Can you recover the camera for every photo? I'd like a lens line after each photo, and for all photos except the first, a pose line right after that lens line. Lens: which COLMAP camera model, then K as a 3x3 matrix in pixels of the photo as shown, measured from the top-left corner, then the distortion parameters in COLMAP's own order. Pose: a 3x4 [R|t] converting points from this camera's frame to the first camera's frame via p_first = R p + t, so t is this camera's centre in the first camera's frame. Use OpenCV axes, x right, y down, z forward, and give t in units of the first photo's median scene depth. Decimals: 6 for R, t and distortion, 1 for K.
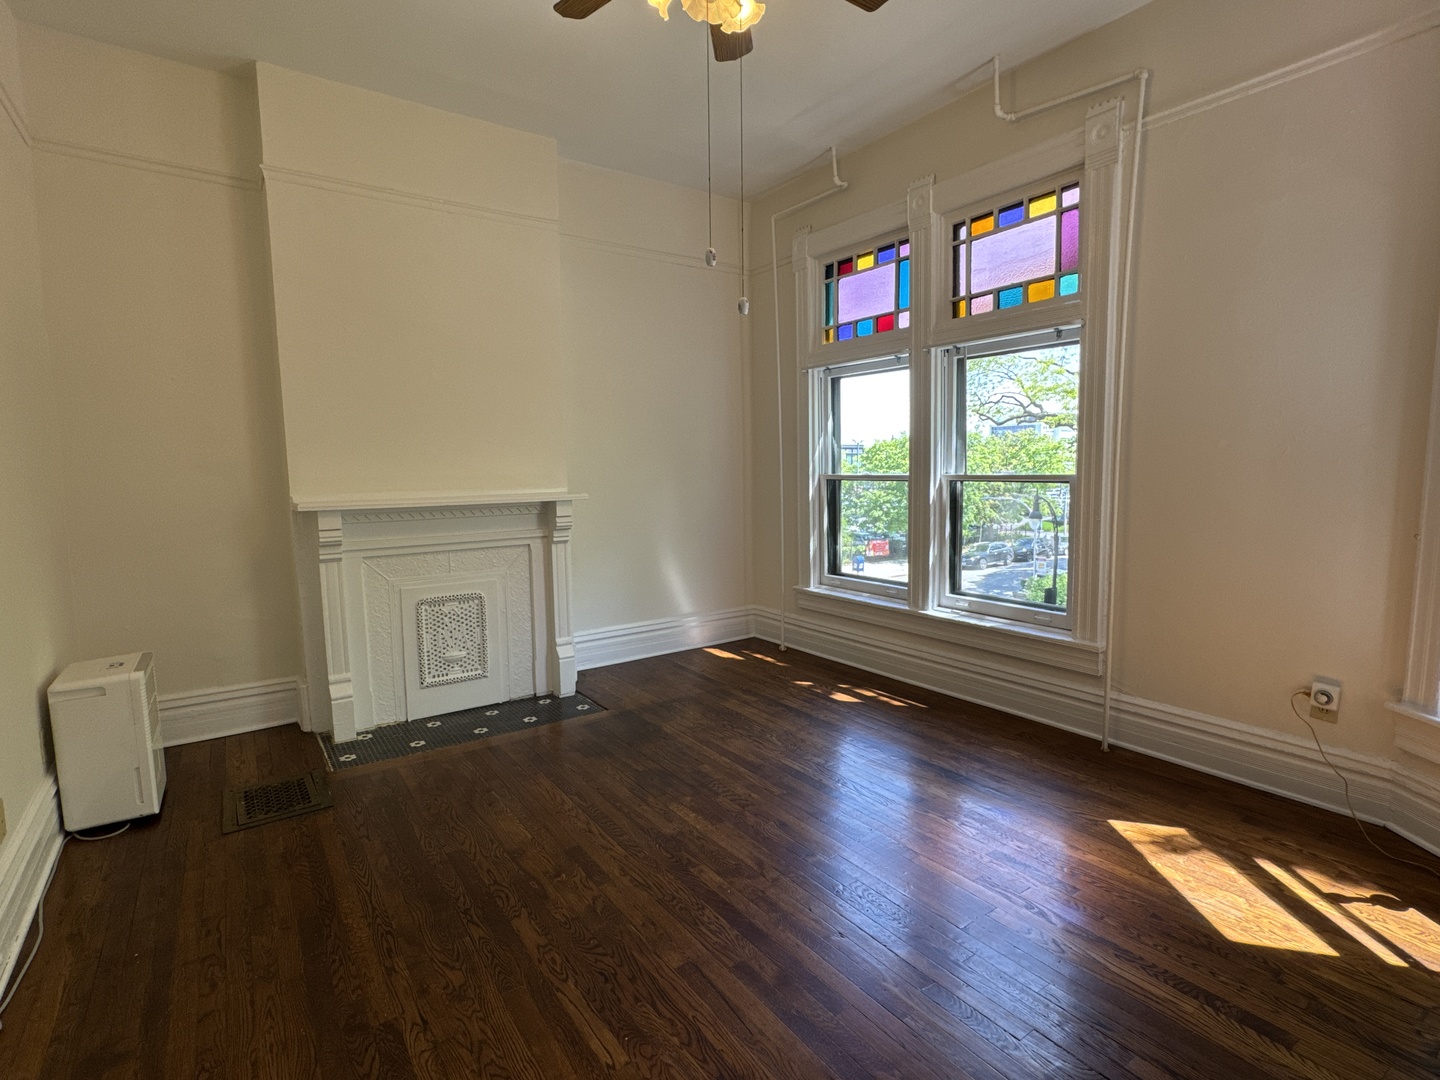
lens RADIAL K [[723.8, 0, 720.0], [0, 723.8, 540.0], [0, 0, 1]] dist [-0.002468, 0.000511]
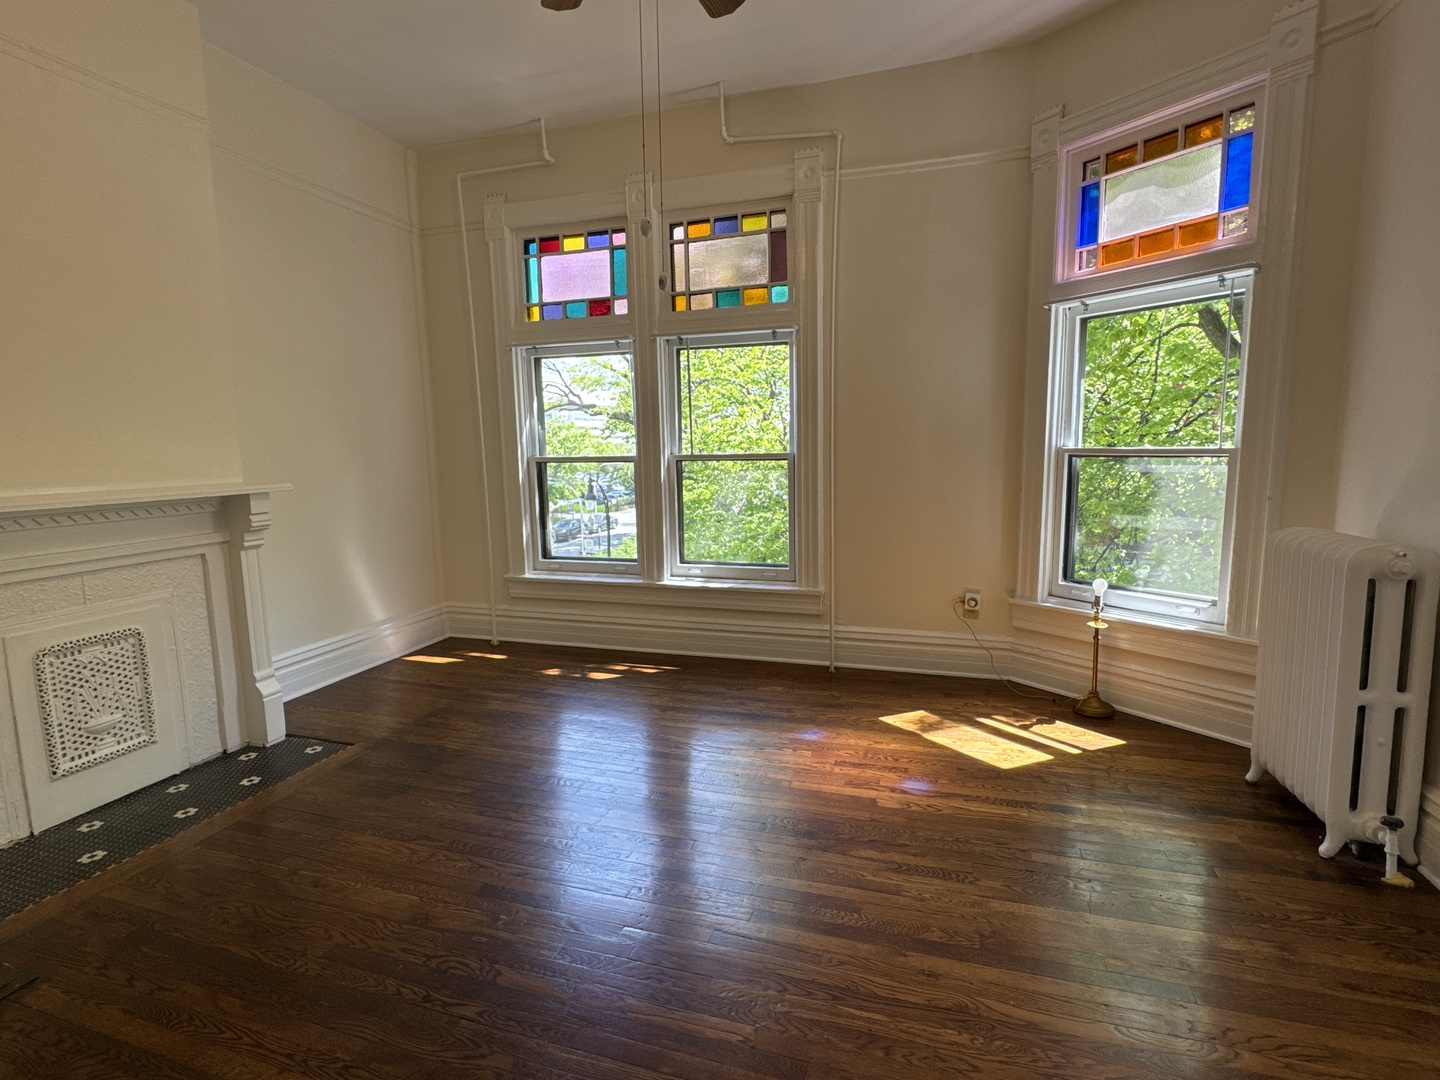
lens RADIAL K [[723.8, 0, 720.0], [0, 723.8, 540.0], [0, 0, 1]] dist [-0.002468, 0.000511]
pose [[0.795923, -0.079034, 0.600216, -0.292487], [0.068321, 0.996834, 0.040661, -0.002121], [-0.601530, 0.008644, 0.798804, 0.088035]]
